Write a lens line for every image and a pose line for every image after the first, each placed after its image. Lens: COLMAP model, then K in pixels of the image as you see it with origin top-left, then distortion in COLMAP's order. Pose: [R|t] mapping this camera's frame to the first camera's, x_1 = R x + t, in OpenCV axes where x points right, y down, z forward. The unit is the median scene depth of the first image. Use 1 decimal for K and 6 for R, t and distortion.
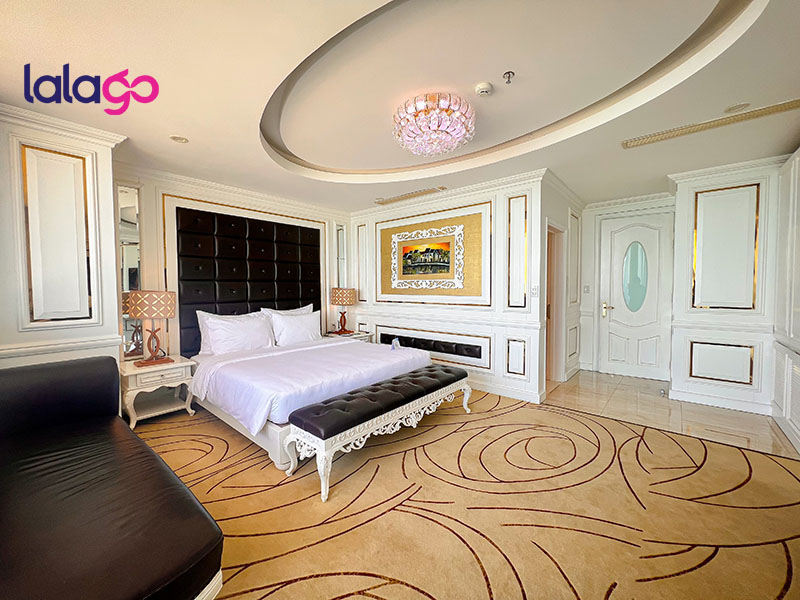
lens RADIAL K [[324.6, 0, 389.4], [0, 324.6, 299.8], [0, 0, 1]] dist [-0.000665, -0.000102]
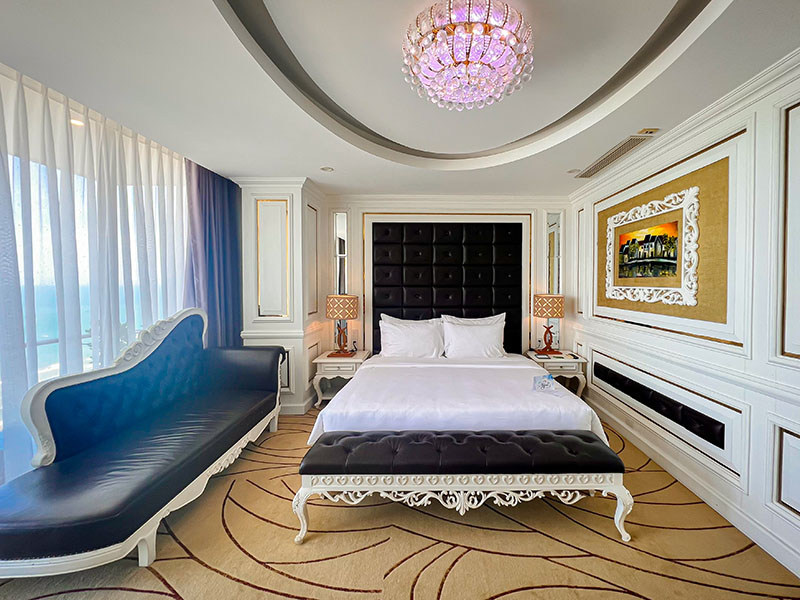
lens RADIAL K [[352.2, 0, 434.9], [0, 352.2, 290.8], [0, 0, 1]] dist [0.000510, 0.000093]
pose [[0.668959, 0.022259, -0.742966, 0.363446], [-0.034612, 0.999400, -0.001222, -0.043049], [0.742493, 0.026533, 0.669328, 0.288818]]
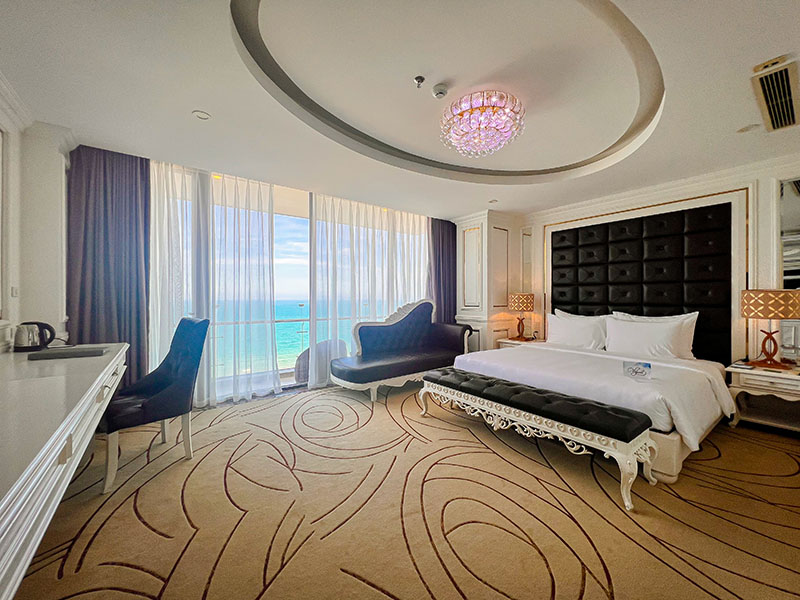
lens RADIAL K [[318.2, 0, 400.0], [0, 318.2, 300.0], [0, 0, 1]] dist [-0.001346, -0.000137]
pose [[-0.205183, 0.009971, -0.978673, 0.671504], [-0.041487, 0.998961, 0.018875, -0.000228], [0.977844, 0.044475, -0.204557, 0.569573]]
